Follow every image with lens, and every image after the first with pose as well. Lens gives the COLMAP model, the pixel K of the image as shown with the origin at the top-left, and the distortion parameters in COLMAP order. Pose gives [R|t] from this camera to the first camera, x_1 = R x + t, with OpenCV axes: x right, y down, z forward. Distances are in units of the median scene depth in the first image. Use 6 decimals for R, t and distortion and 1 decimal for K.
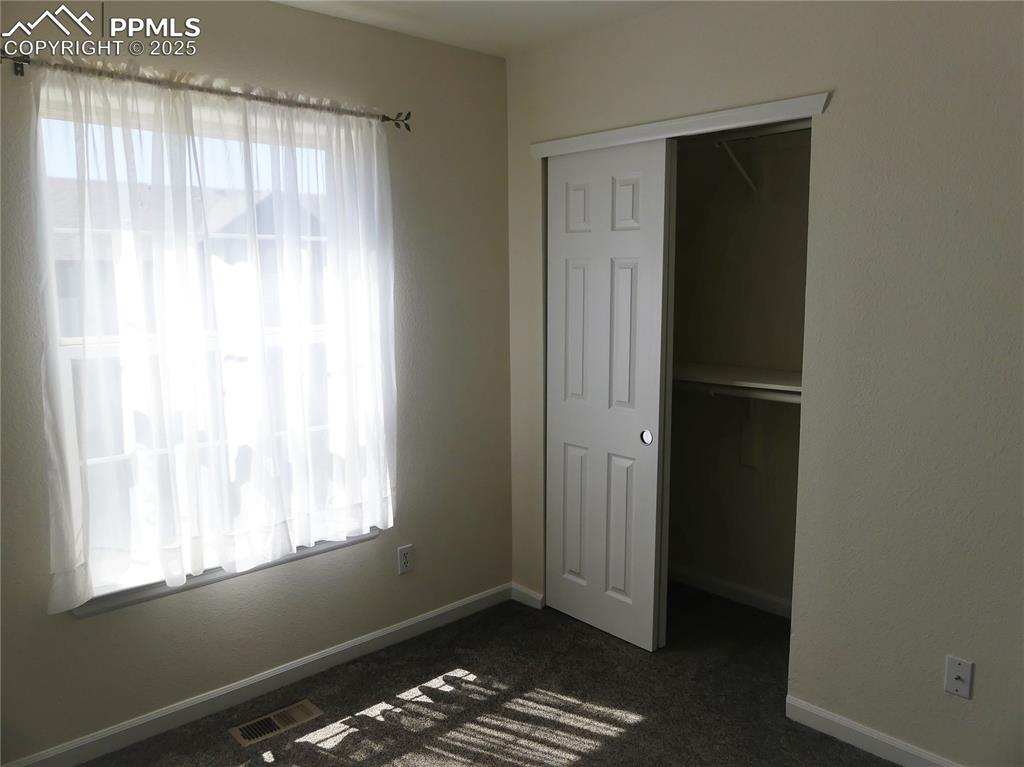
lens RADIAL K [[793.2, 0, 516.0], [0, 793.2, 383.6], [0, 0, 1]] dist [-0.019305, 0.008019]
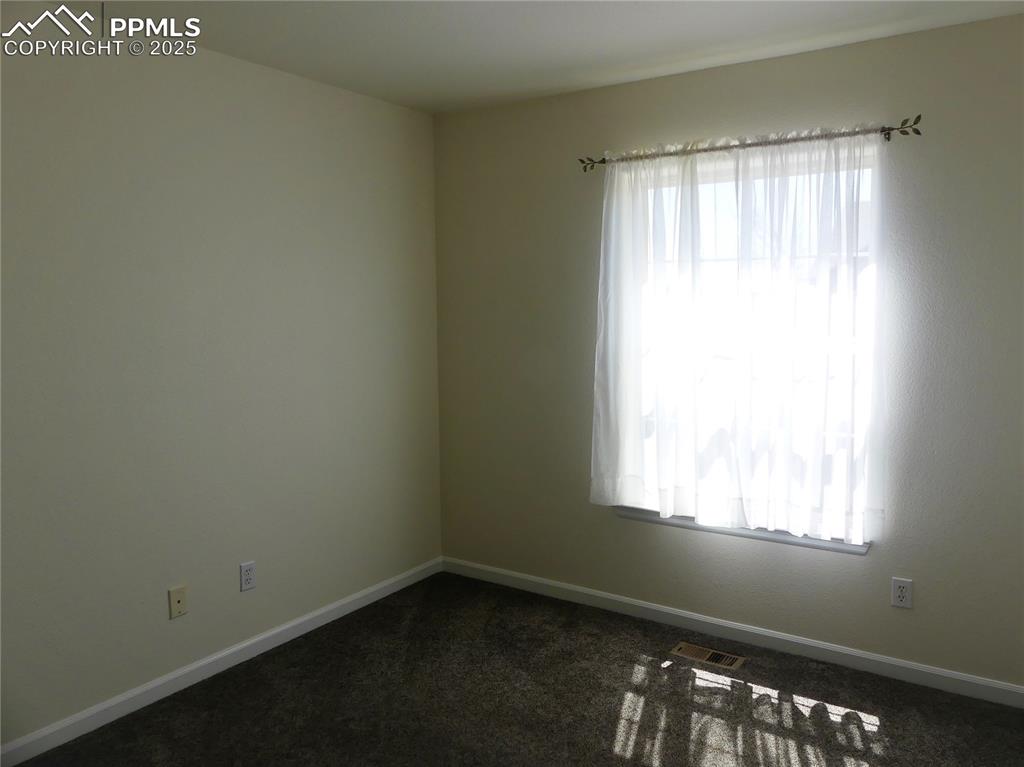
lens RADIAL K [[793.2, 0, 516.0], [0, 793.2, 383.6], [0, 0, 1]] dist [-0.019305, 0.008019]
pose [[0.204192, 0.104456, -0.973342, 0.779444], [-0.124167, 0.989024, 0.080090, -0.048282], [0.971024, 0.104503, 0.214920, 0.403673]]
